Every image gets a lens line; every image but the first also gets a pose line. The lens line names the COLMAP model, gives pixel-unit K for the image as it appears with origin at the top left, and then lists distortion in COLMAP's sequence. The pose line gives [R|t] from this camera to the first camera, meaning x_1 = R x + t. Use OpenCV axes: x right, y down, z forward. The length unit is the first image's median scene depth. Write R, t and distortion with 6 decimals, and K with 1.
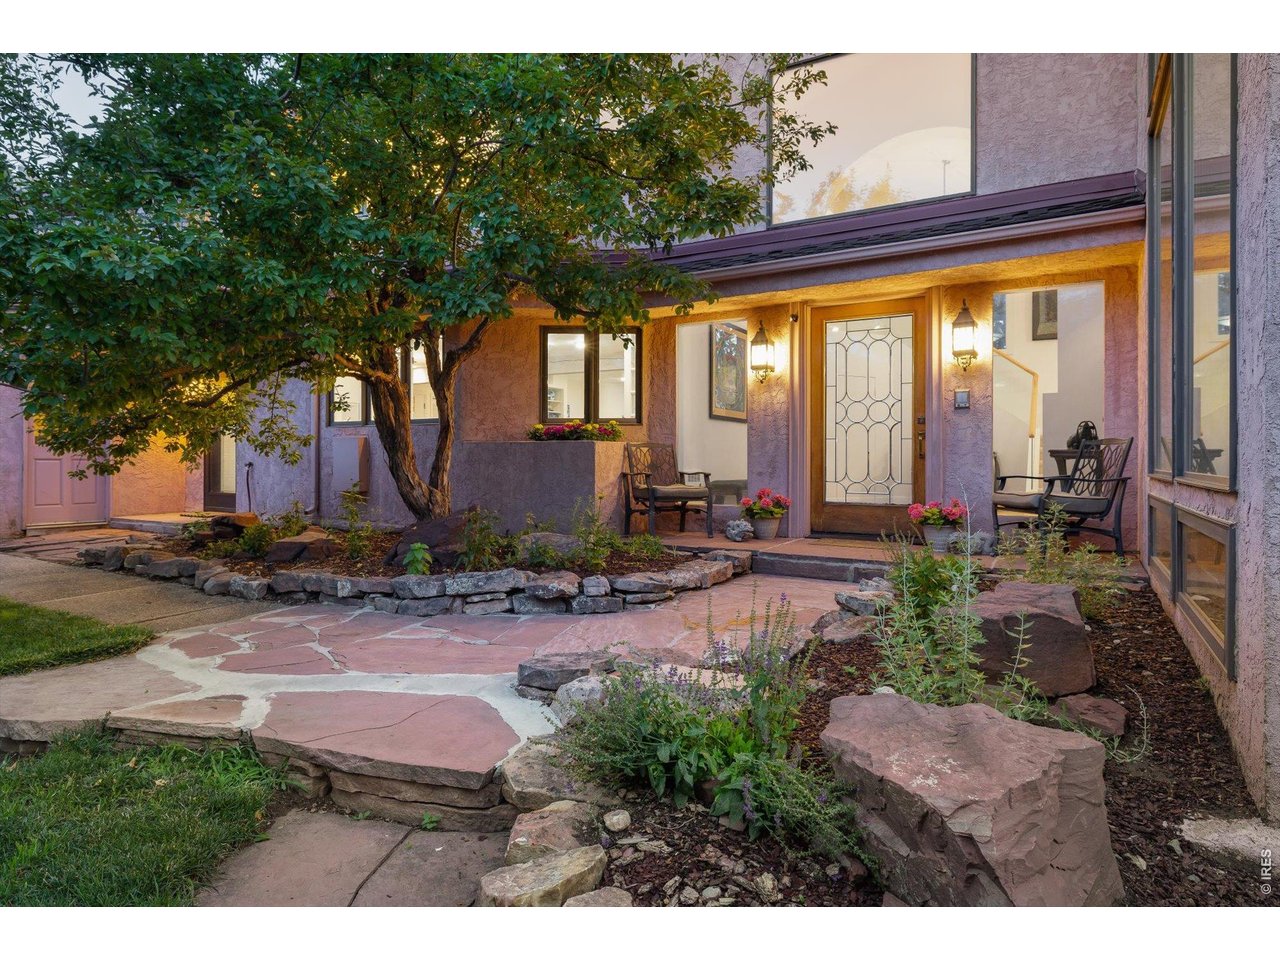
lens RADIAL K [[680.1, 0, 641.4], [0, 680.1, 471.0], [0, 0, 1]] dist [-0.002327, -0.000139]
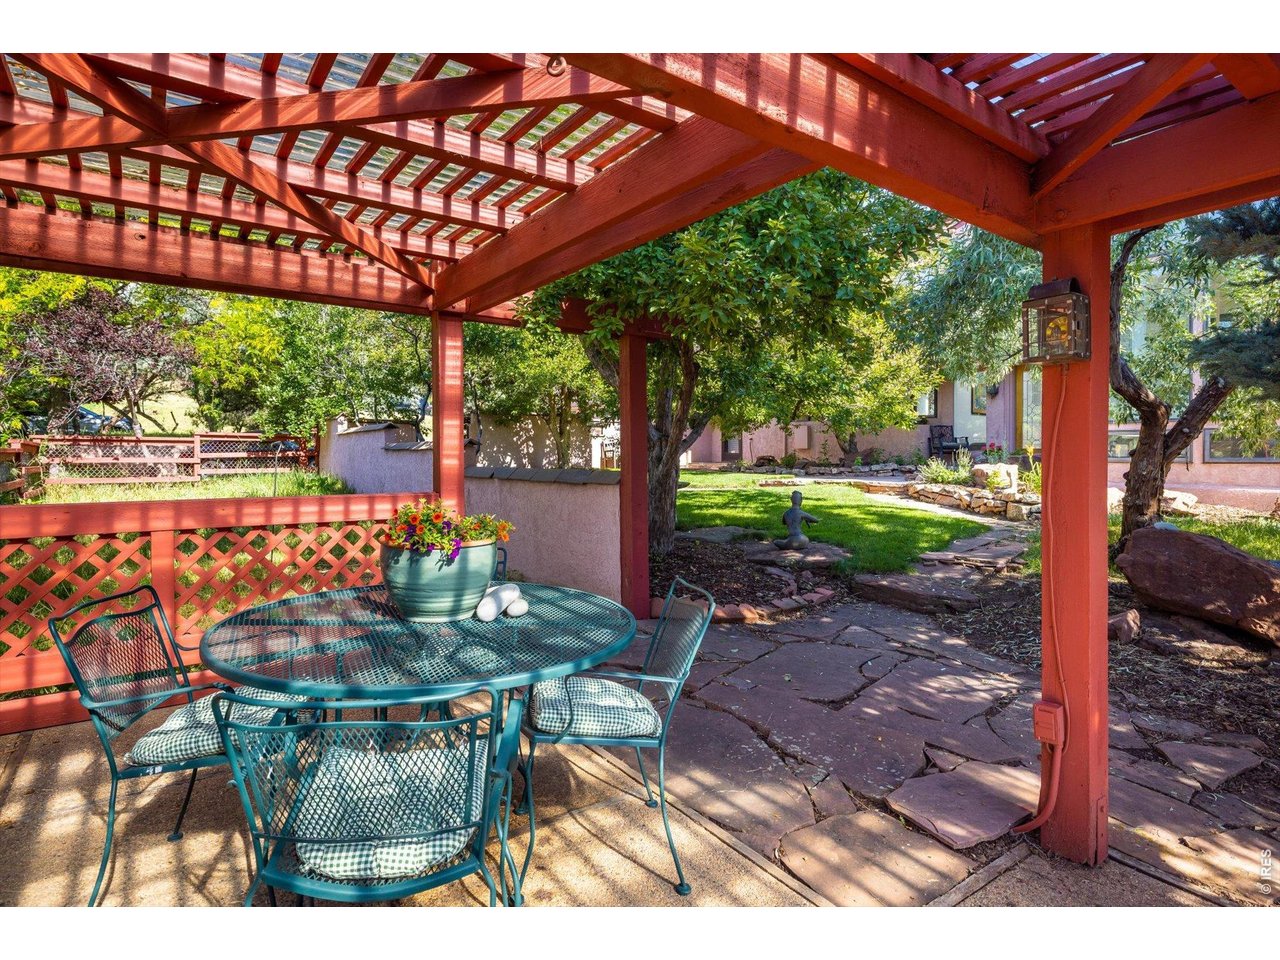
lens RADIAL K [[680.1, 0, 641.1], [0, 680.1, 472.6], [0, 0, 1]] dist [-0.002327, -0.000139]
pose [[0.912144, 0.009573, -0.409759, 0.043326], [-0.003797, 0.999882, 0.014908, 0.134471], [0.409853, -0.012042, 0.912072, -2.303052]]
